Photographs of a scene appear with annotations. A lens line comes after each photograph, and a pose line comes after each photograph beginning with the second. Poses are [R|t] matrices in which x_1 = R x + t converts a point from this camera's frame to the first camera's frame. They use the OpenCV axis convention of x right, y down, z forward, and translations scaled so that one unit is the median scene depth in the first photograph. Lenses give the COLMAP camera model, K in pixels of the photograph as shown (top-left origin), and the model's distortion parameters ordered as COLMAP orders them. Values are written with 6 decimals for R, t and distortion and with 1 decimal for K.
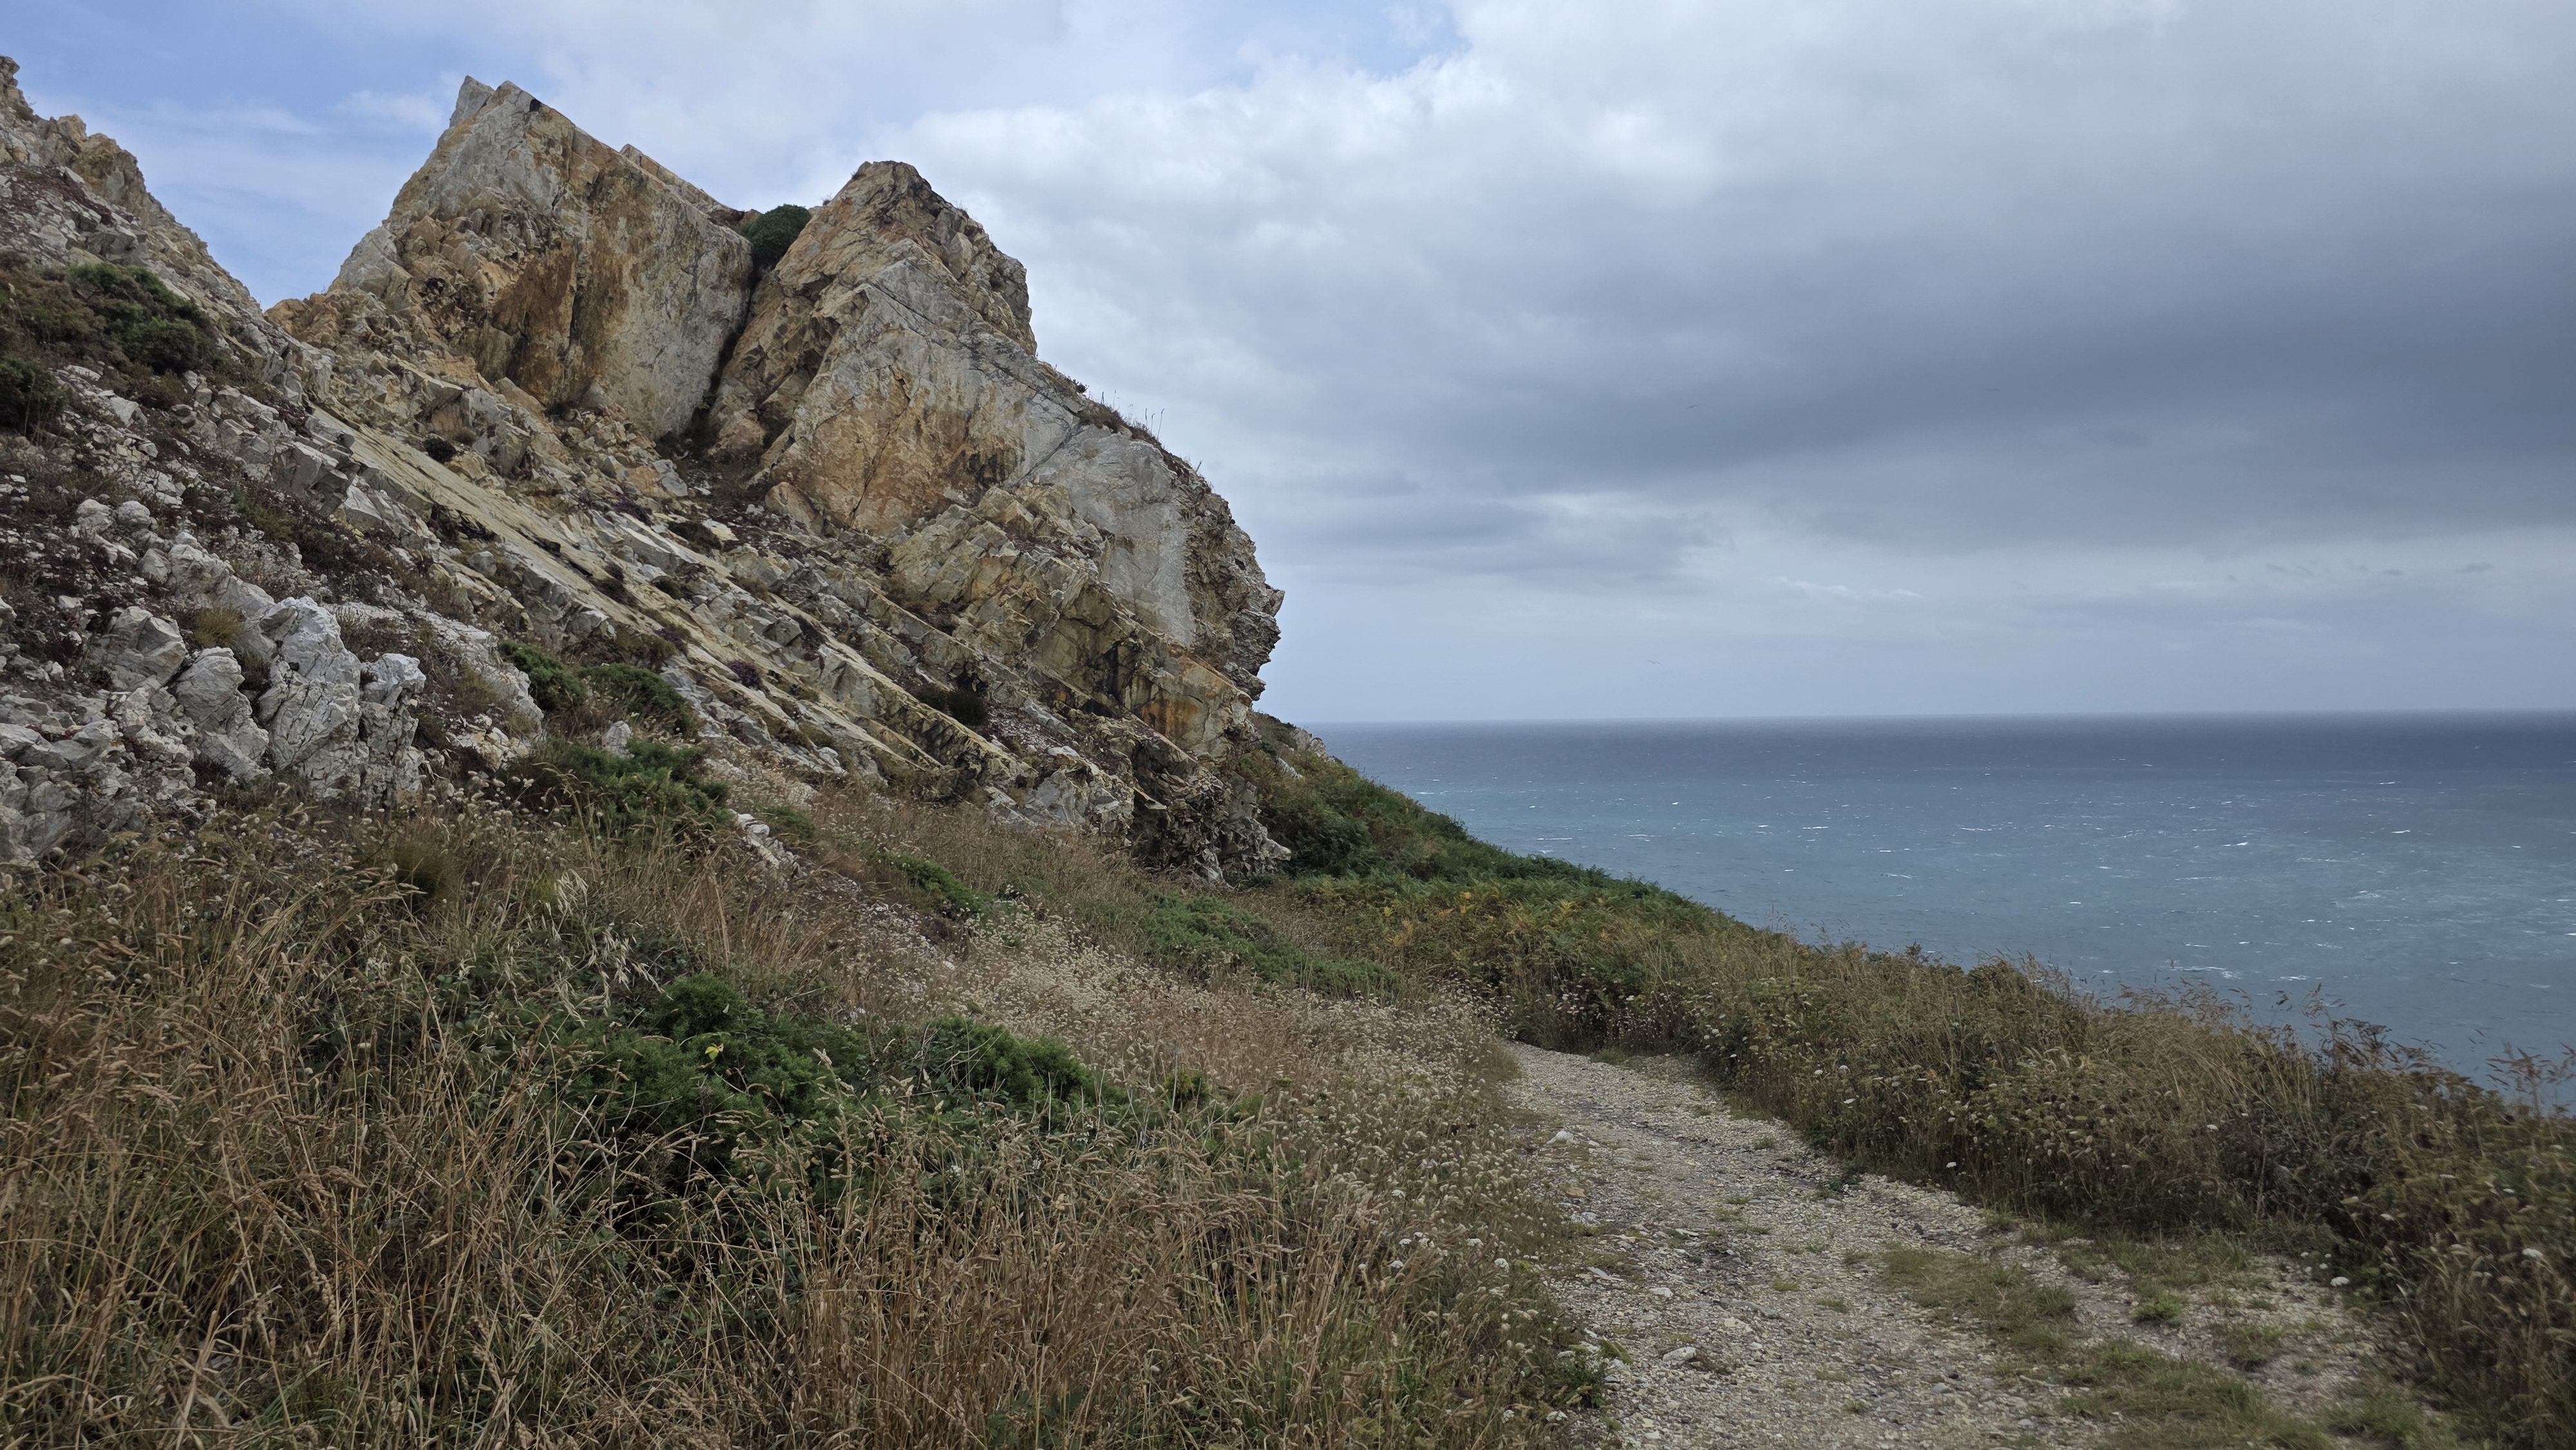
lens RADIAL K [[1724.0, 0, 1288.2], [0, 1724.0, 724.8], [0, 0, 1]] dist [0.050664, -0.043564]
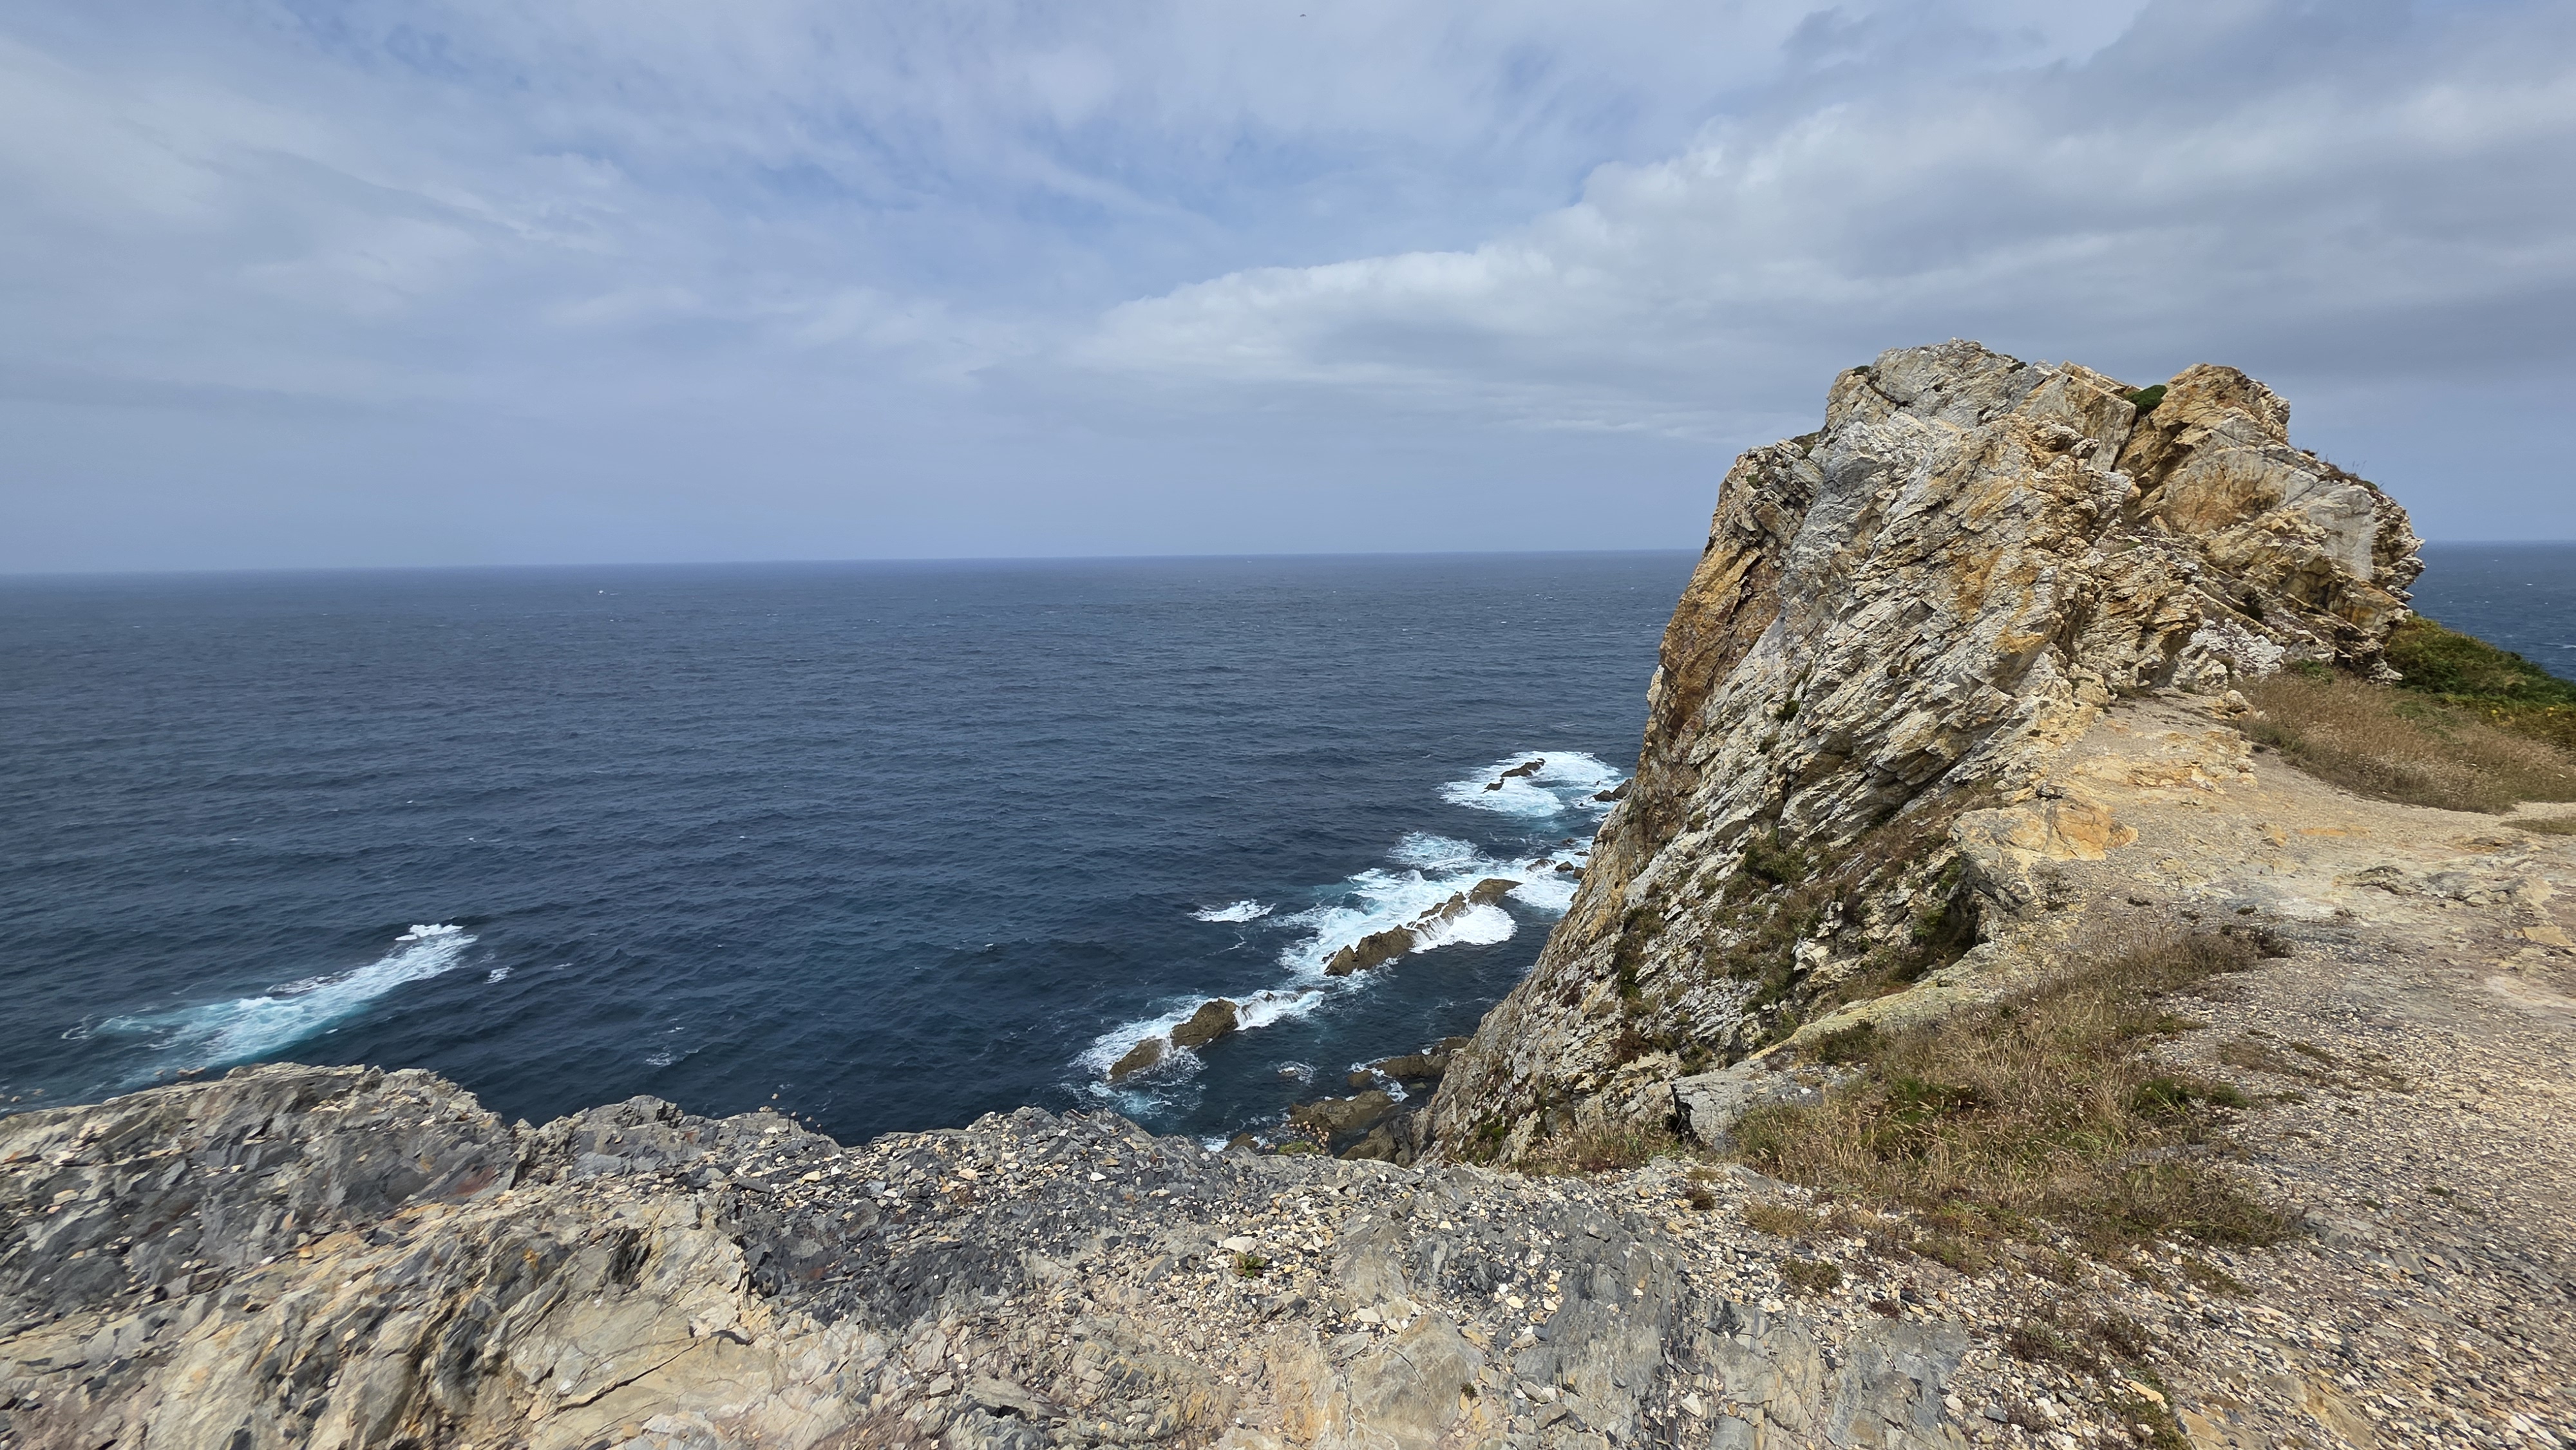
lens RADIAL K [[1025.6, 0, 1285.2], [0, 1025.6, 727.8], [0, 0, 1]] dist [0.002436, -0.001474]
pose [[0.716178, 0.122122, -0.687150, -0.132127], [-0.000819, 0.984718, 0.174154, -0.092367], [0.697917, -0.124163, 0.705334, -0.937632]]
